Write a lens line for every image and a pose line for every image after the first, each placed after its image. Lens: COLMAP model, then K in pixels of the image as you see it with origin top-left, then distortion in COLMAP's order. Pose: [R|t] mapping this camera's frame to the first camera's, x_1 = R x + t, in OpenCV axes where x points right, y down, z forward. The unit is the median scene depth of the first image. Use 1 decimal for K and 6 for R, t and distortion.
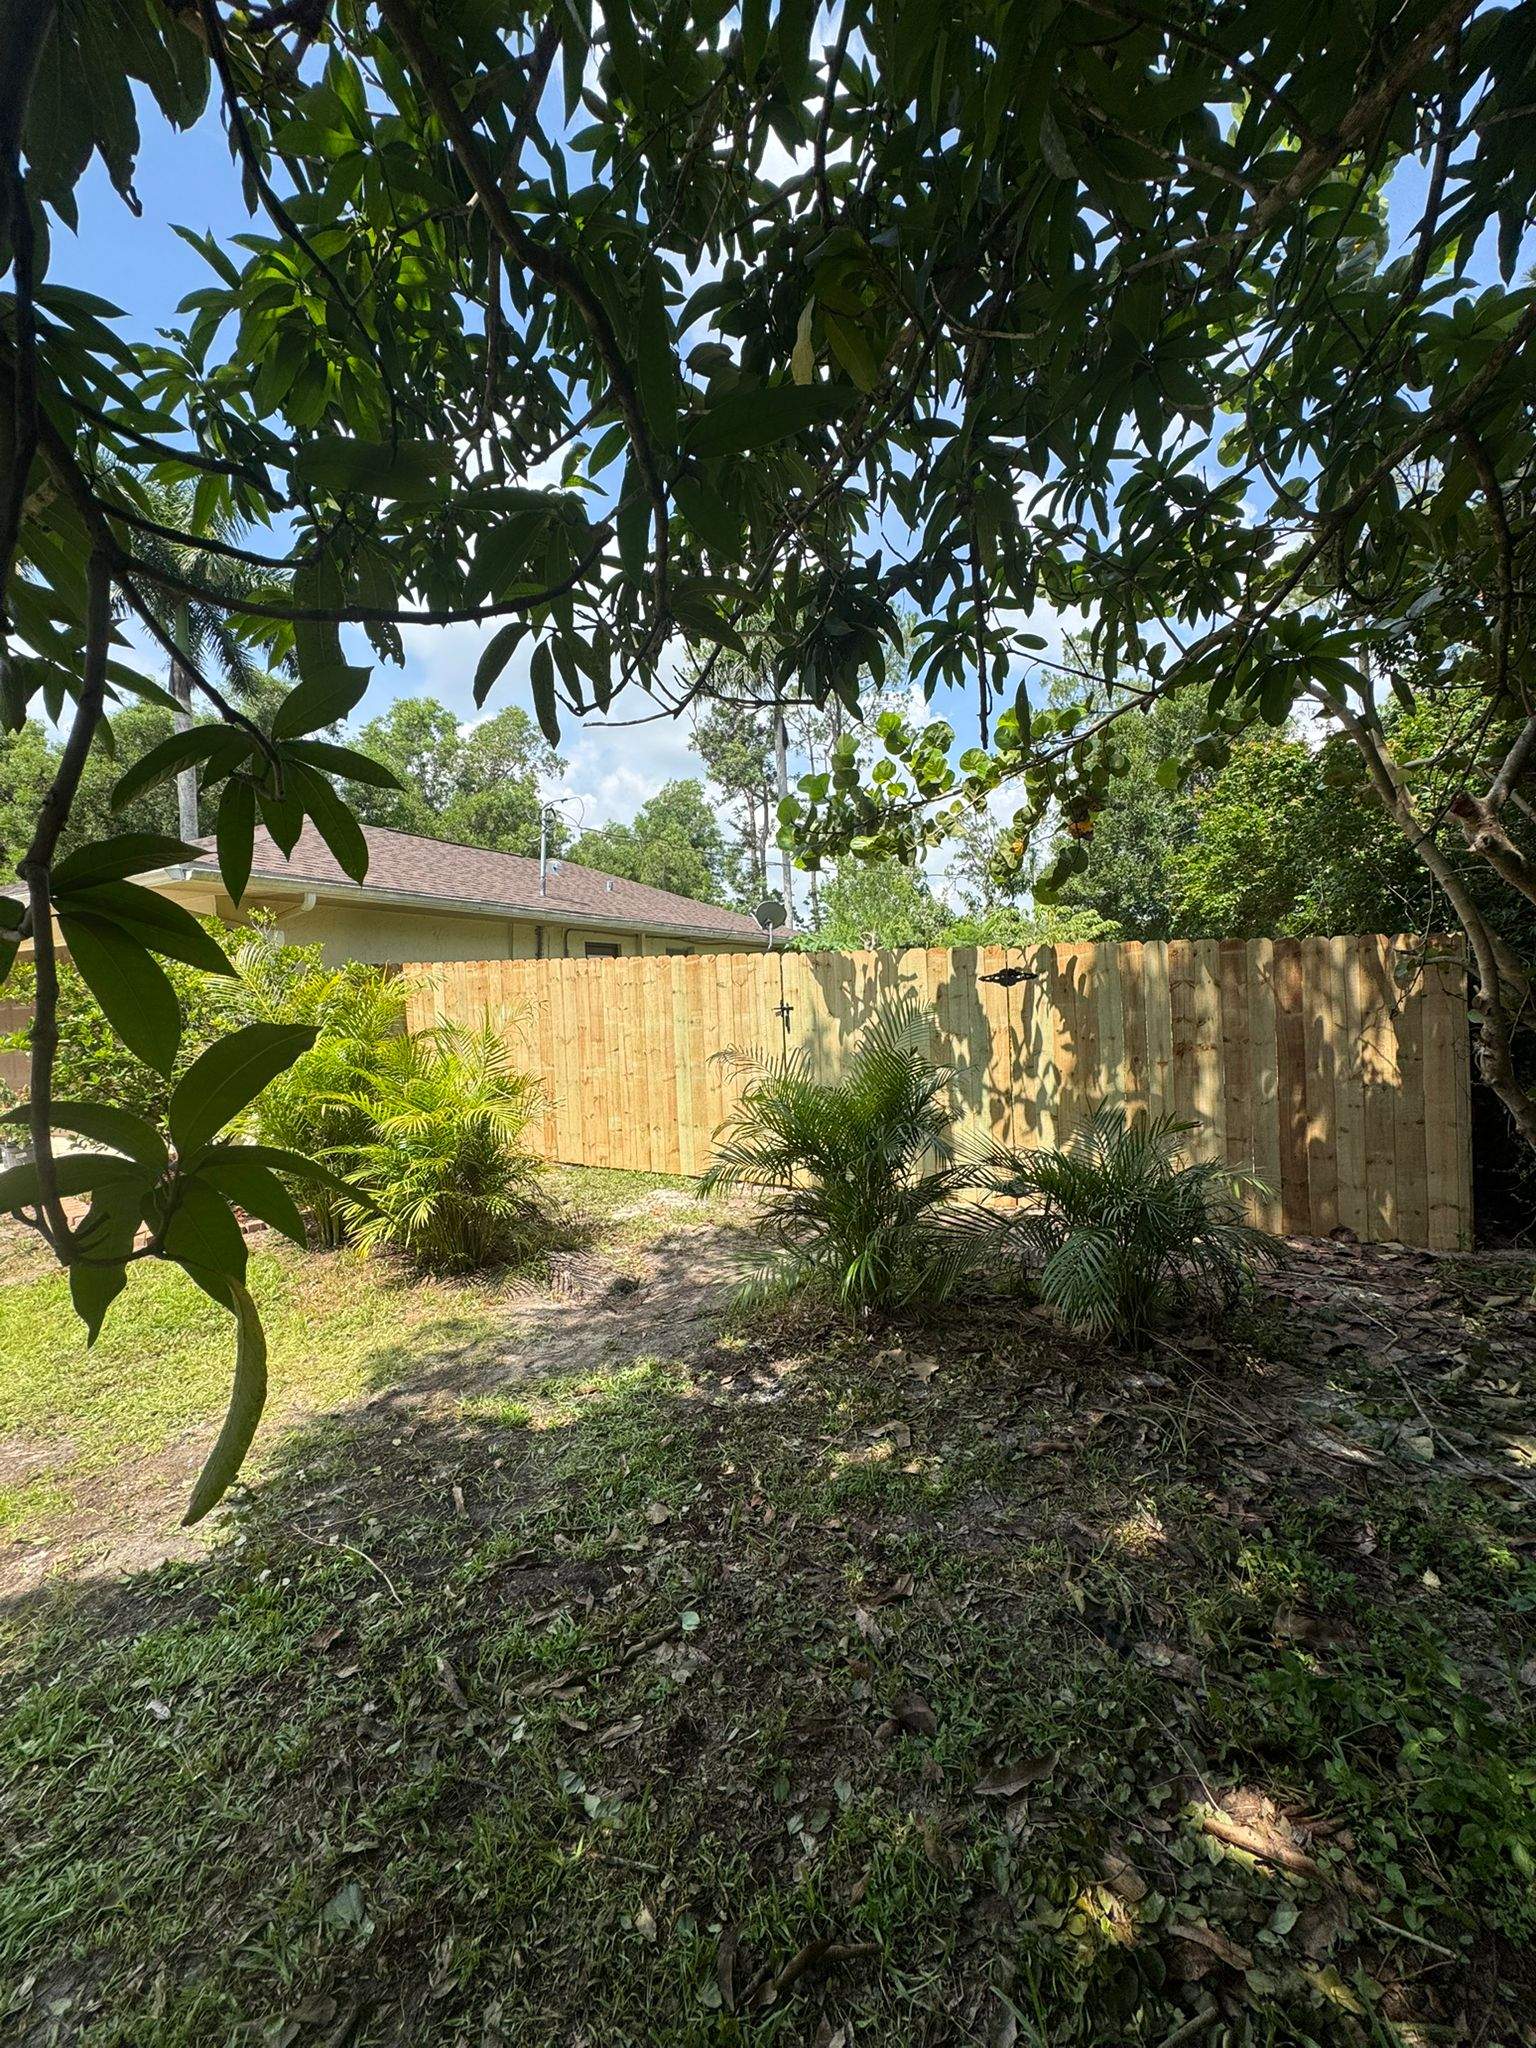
lens RADIAL K [[826.0, 0, 767.7], [0, 826.0, 1021.3], [0, 0, 1]] dist [-0.004062, -0.000107]
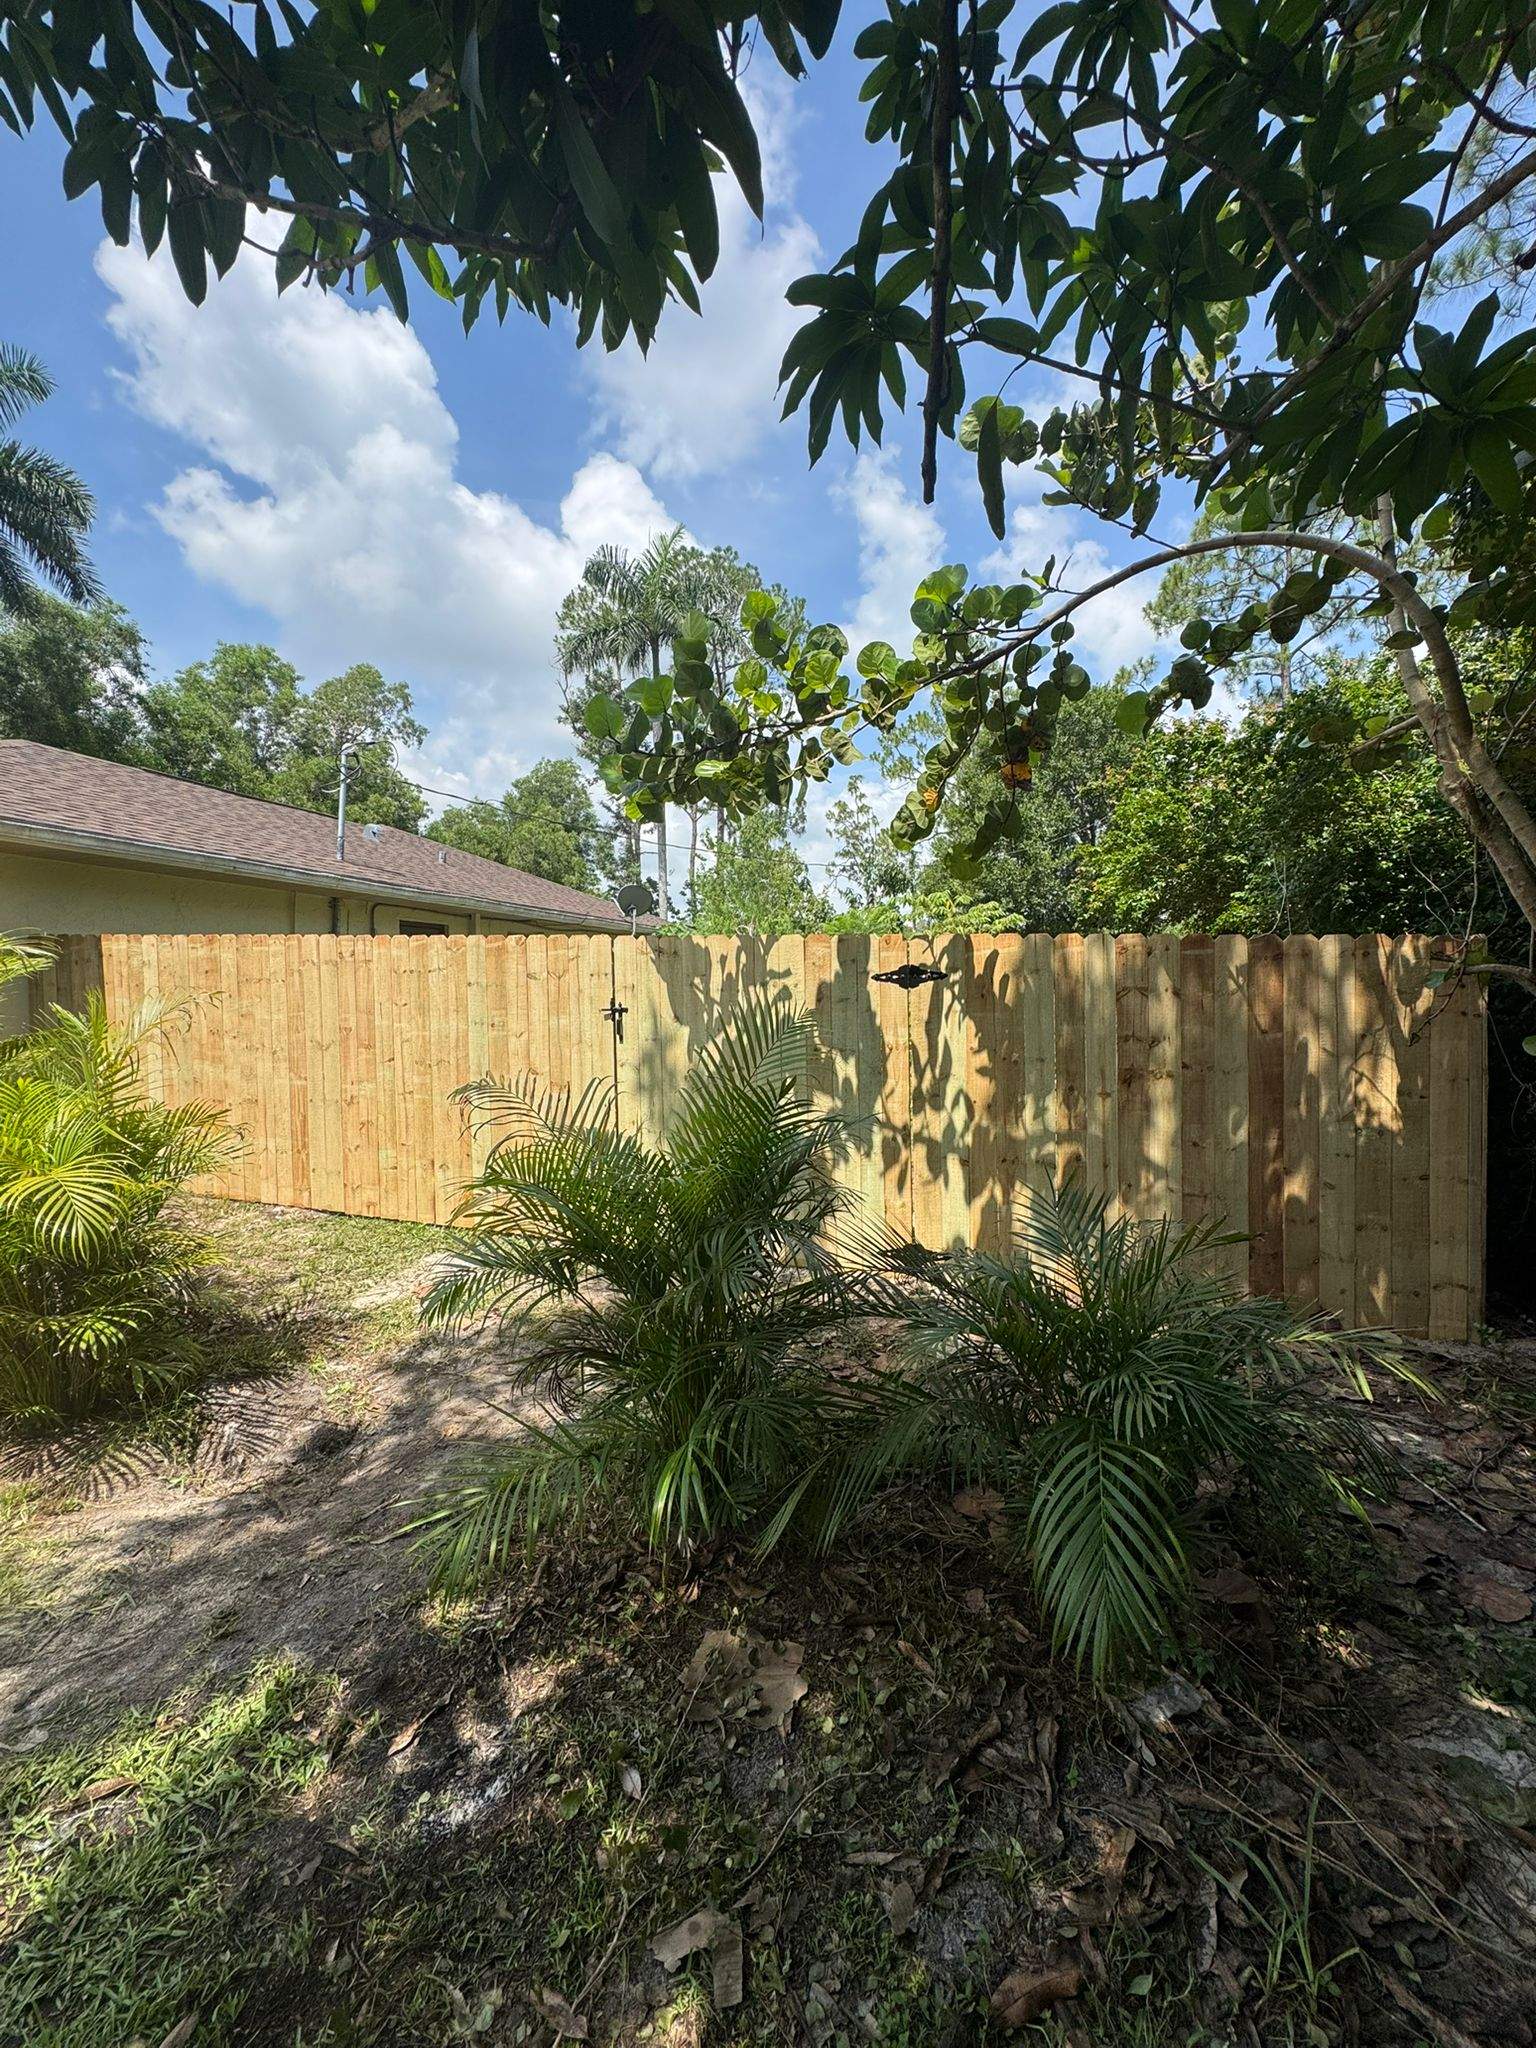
lens RADIAL K [[826.0, 0, 769.7], [0, 826.0, 1020.1], [0, 0, 1]] dist [-0.004062, -0.000107]
pose [[0.988869, 0.020966, 0.147306, 0.057131], [-0.021519, 0.999766, 0.002158, -0.013368], [-0.147226, -0.005304, 0.989089, 0.286743]]
